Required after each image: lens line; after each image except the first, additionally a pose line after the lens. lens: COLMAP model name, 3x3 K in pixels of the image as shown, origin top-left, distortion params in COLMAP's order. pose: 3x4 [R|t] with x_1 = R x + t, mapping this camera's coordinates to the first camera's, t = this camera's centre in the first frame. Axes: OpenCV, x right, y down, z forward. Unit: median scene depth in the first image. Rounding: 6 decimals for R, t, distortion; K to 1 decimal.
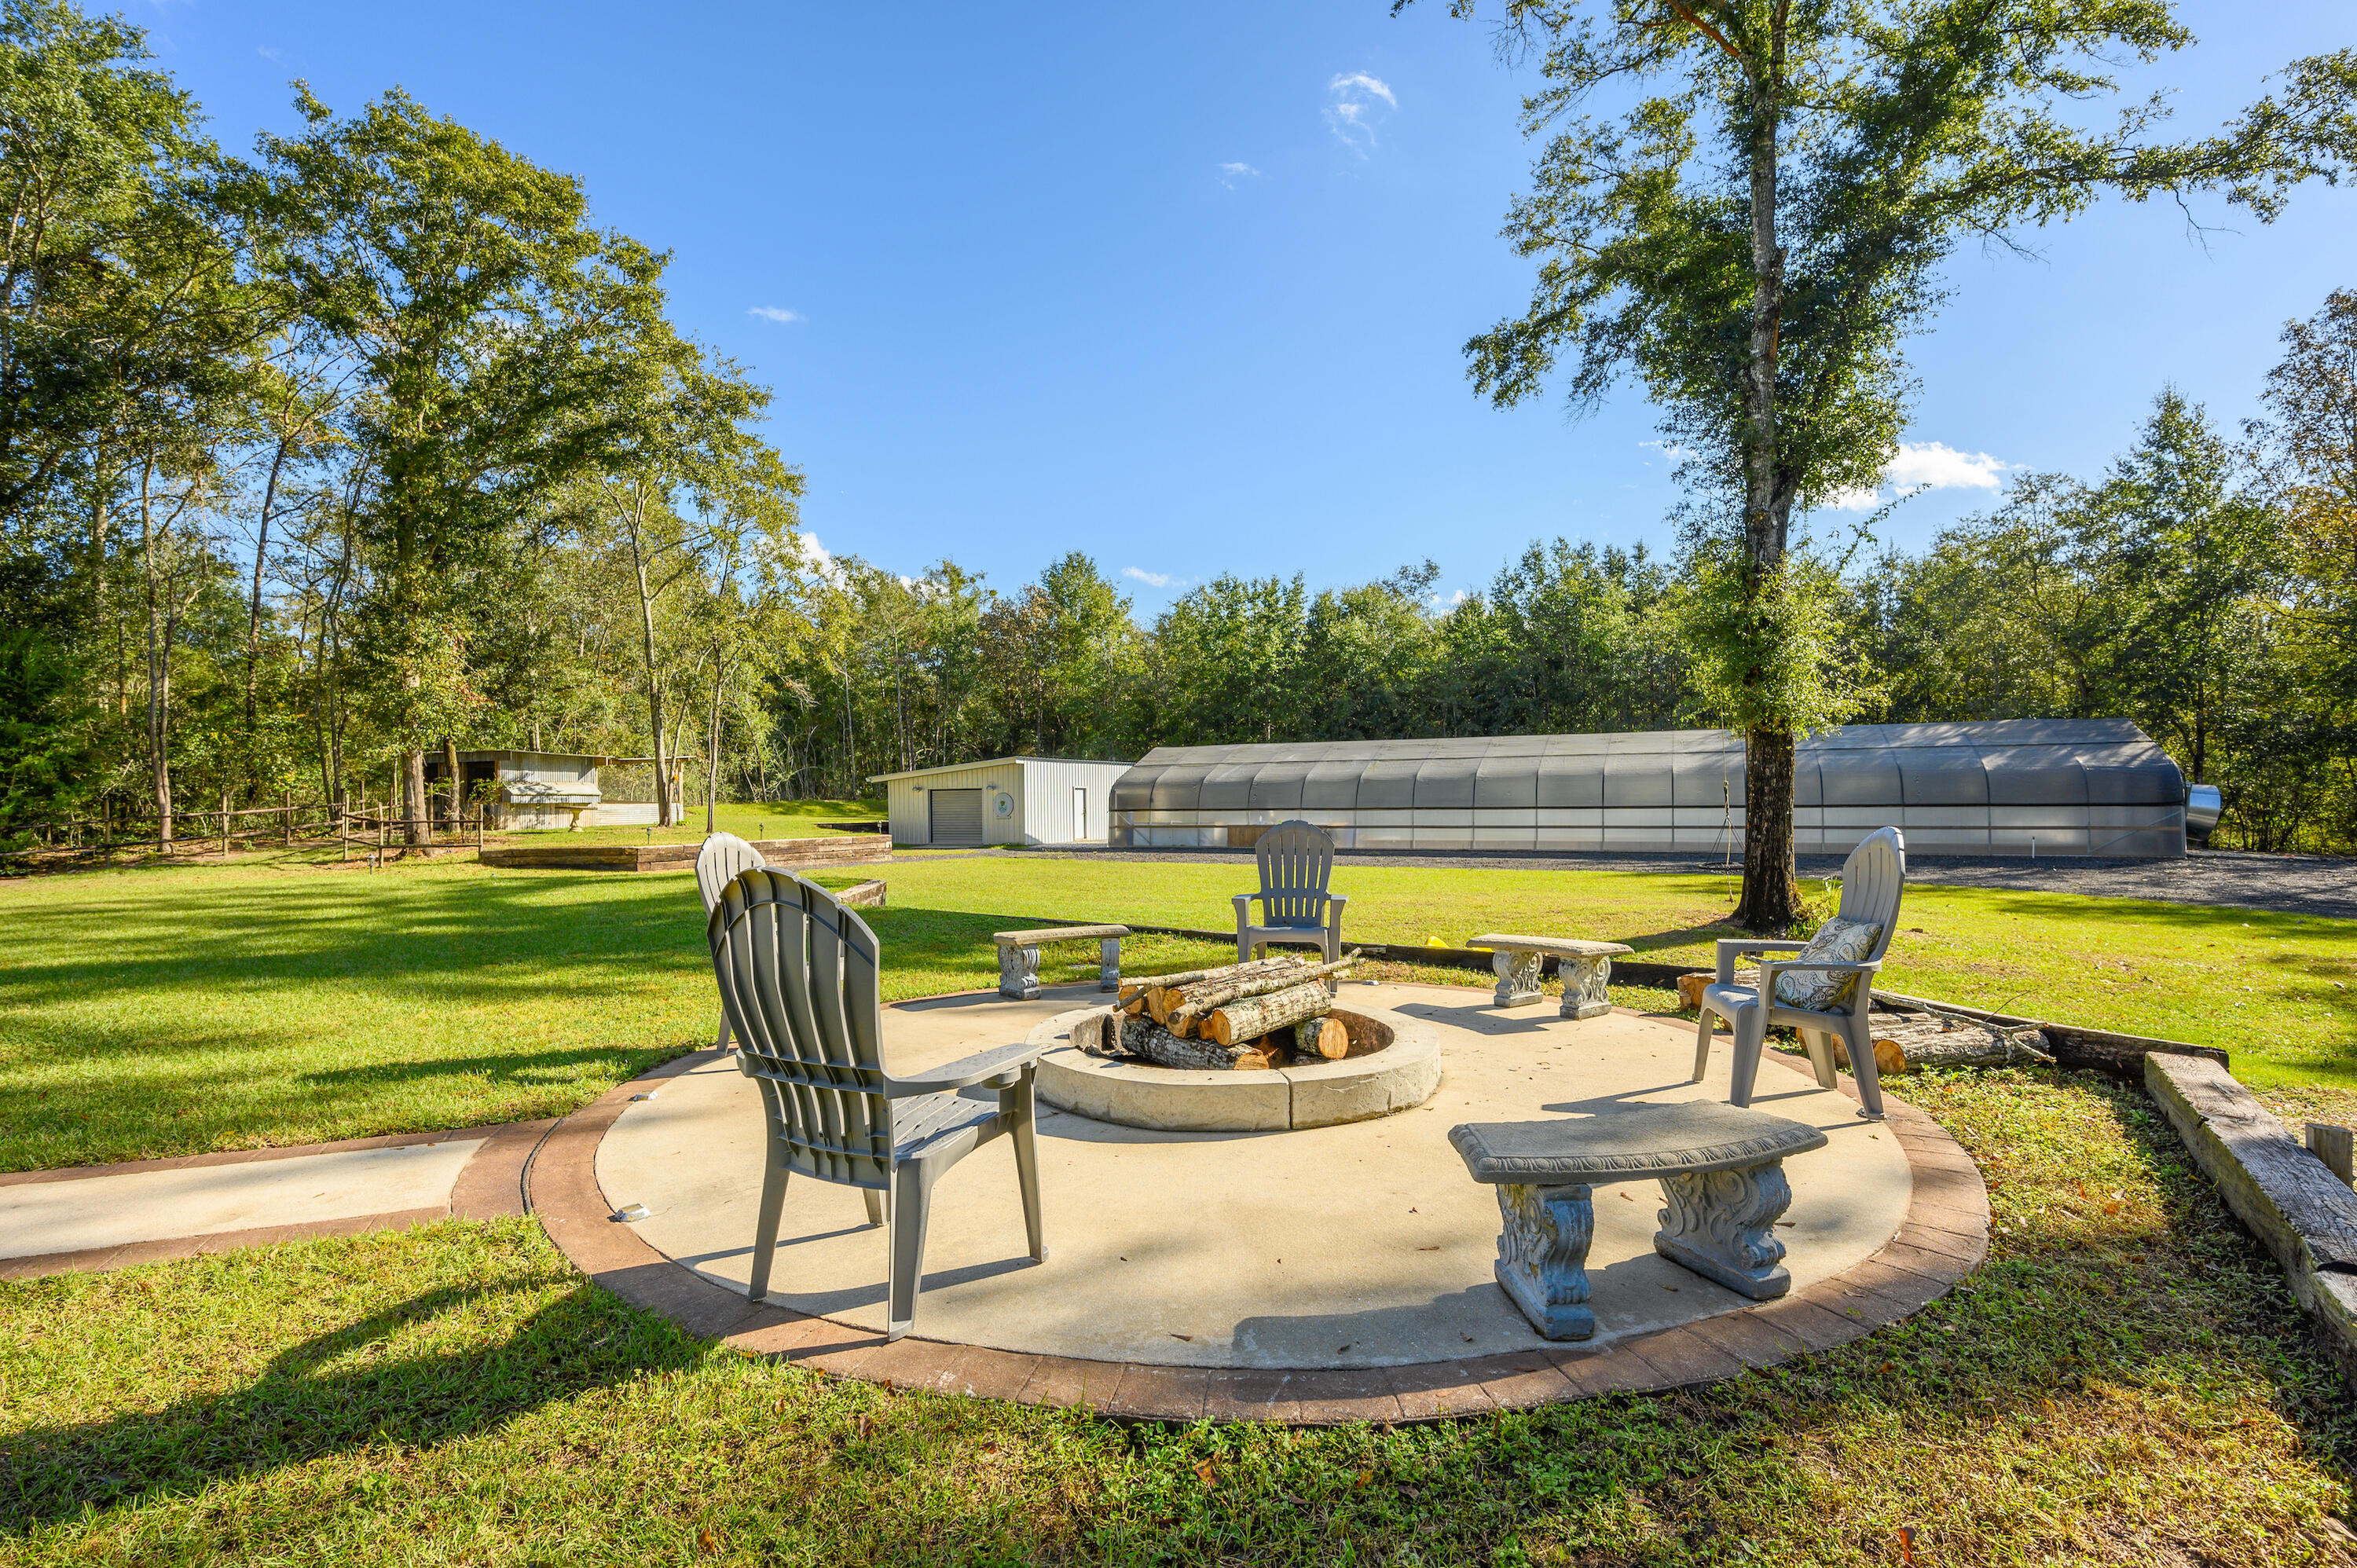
lens RADIAL K [[1036.9, 0, 1178.5], [0, 1036.9, 784.0], [0, 0, 1]] dist [0.010082, -0.000133]
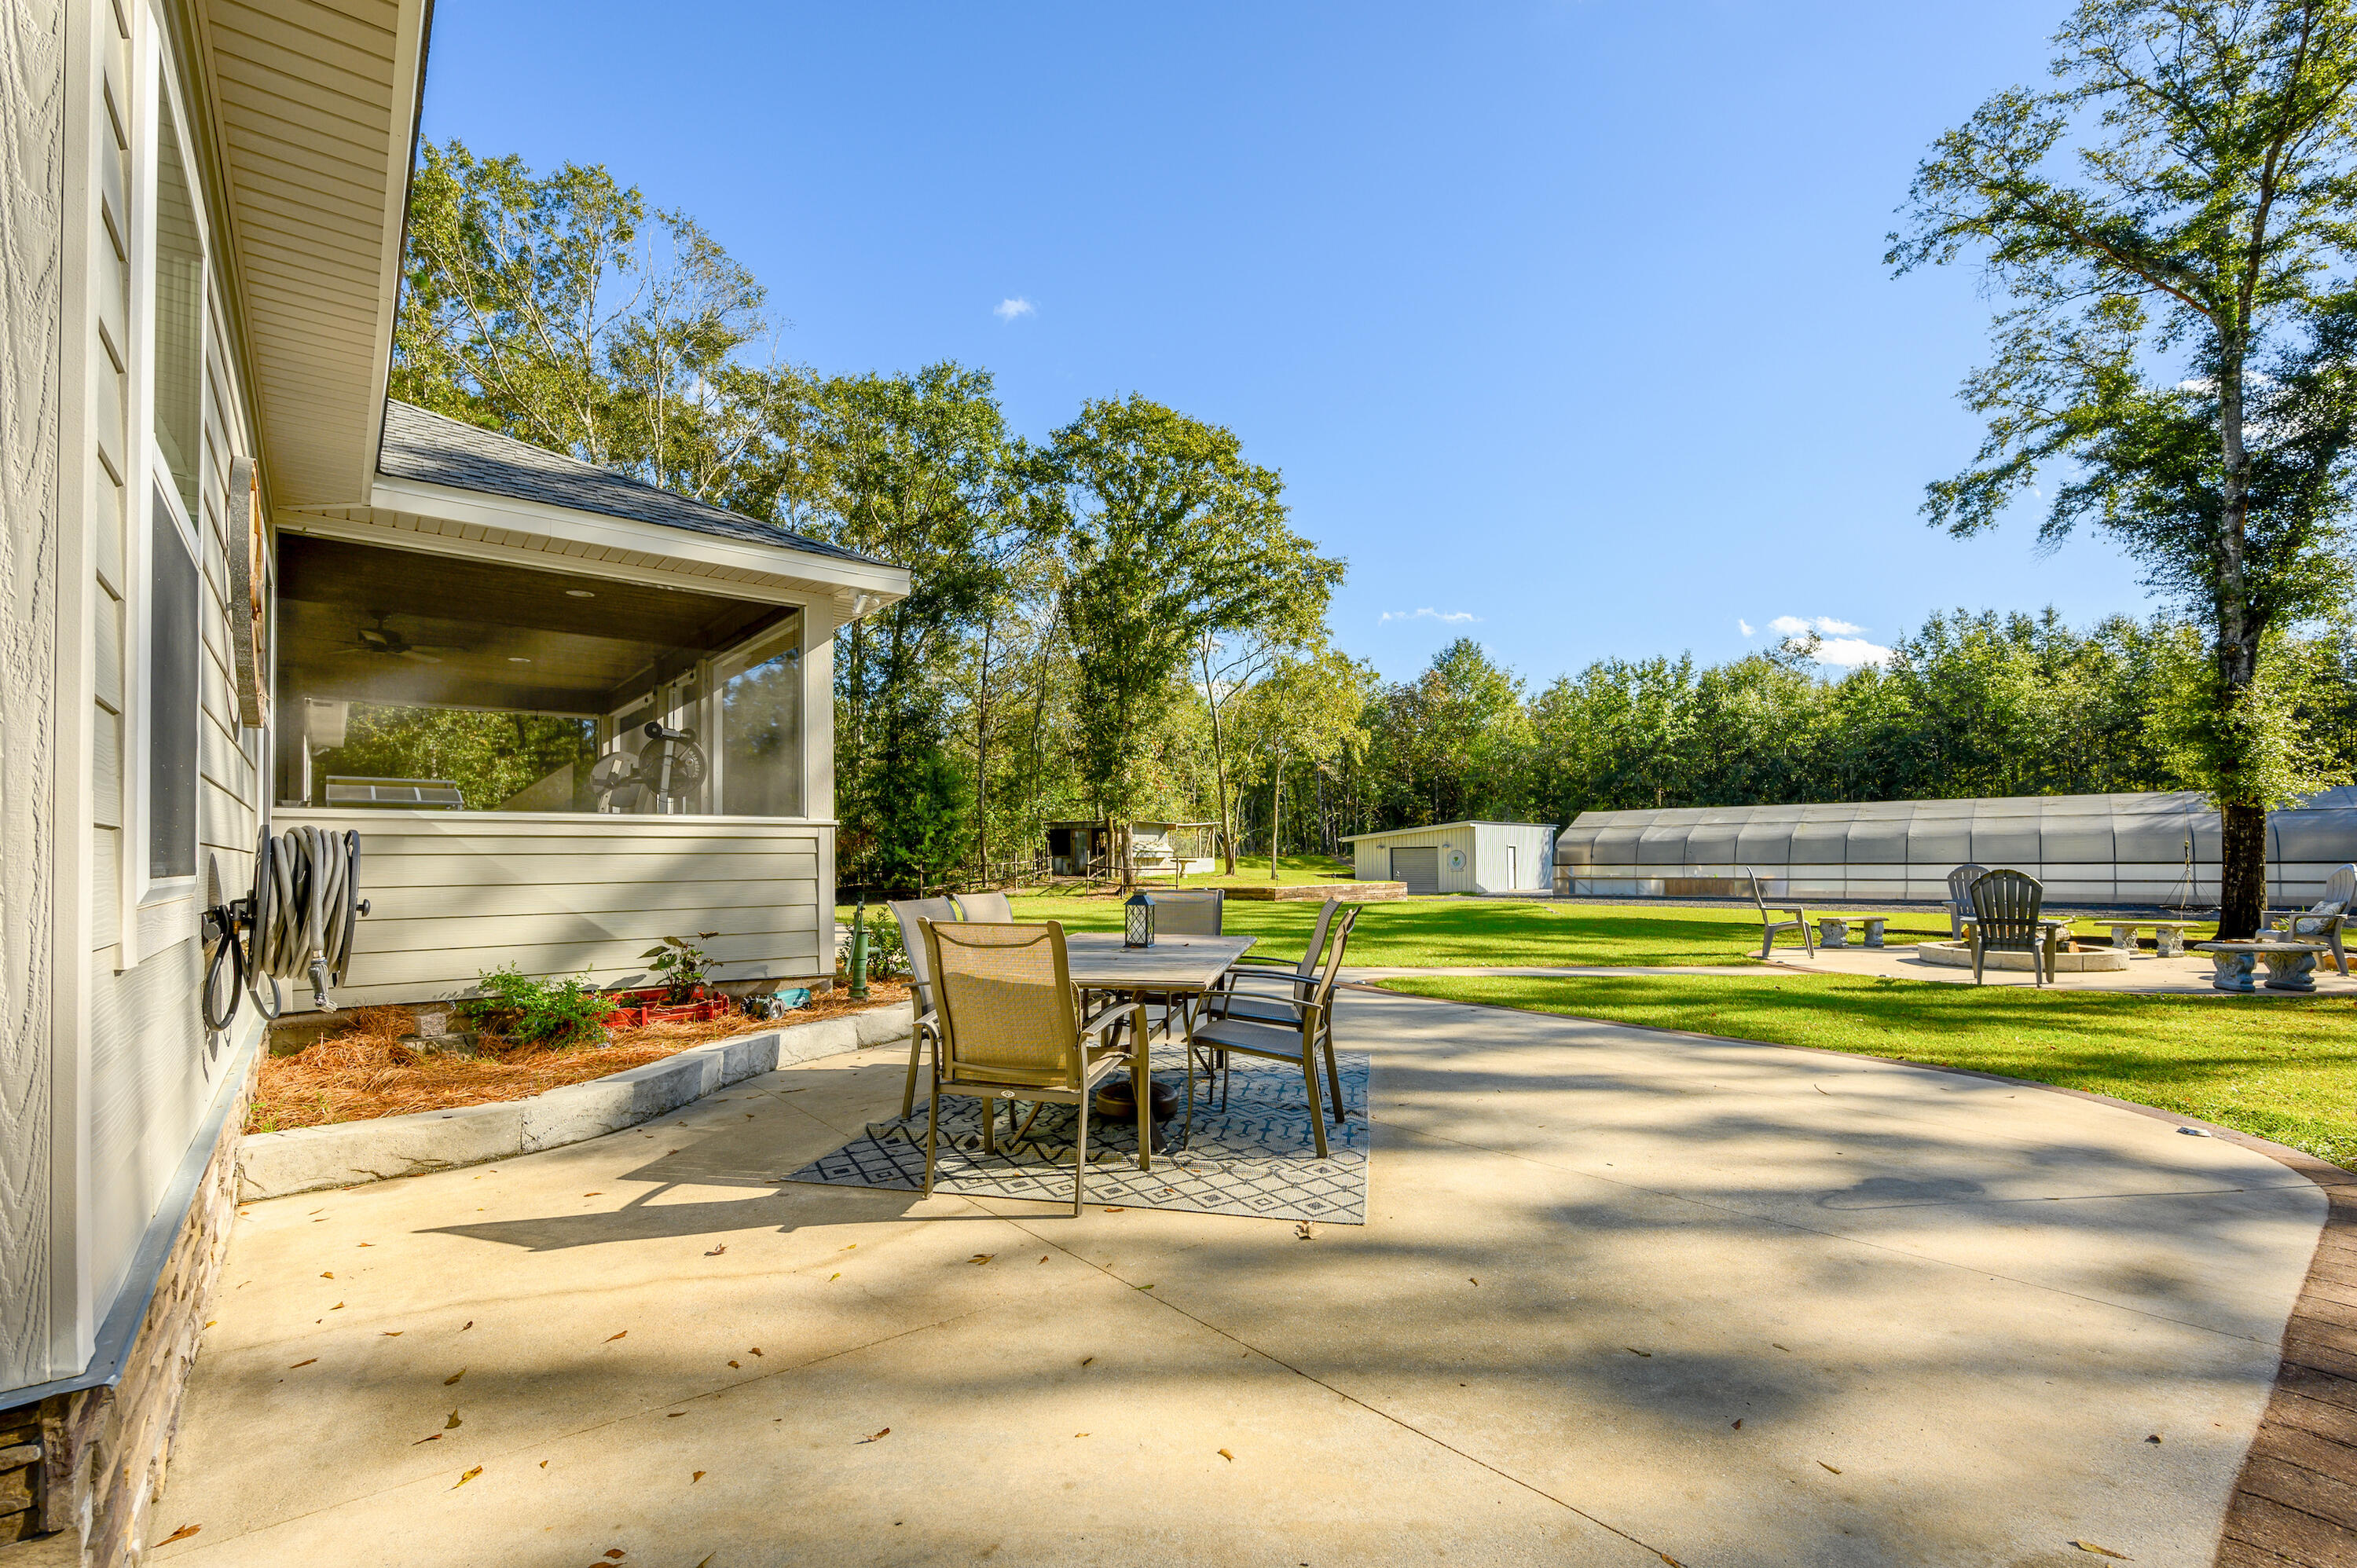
lens RADIAL K [[1049.5, 0, 1182.0], [0, 1049.5, 830.5], [0, 0, 1]] dist [0.000497, 0.004485]
pose [[0.971570, -0.003808, -0.236723, -0.277700], [0.001255, 0.999939, -0.010937, -0.002419], [0.236750, 0.010329, 0.971516, -0.409769]]
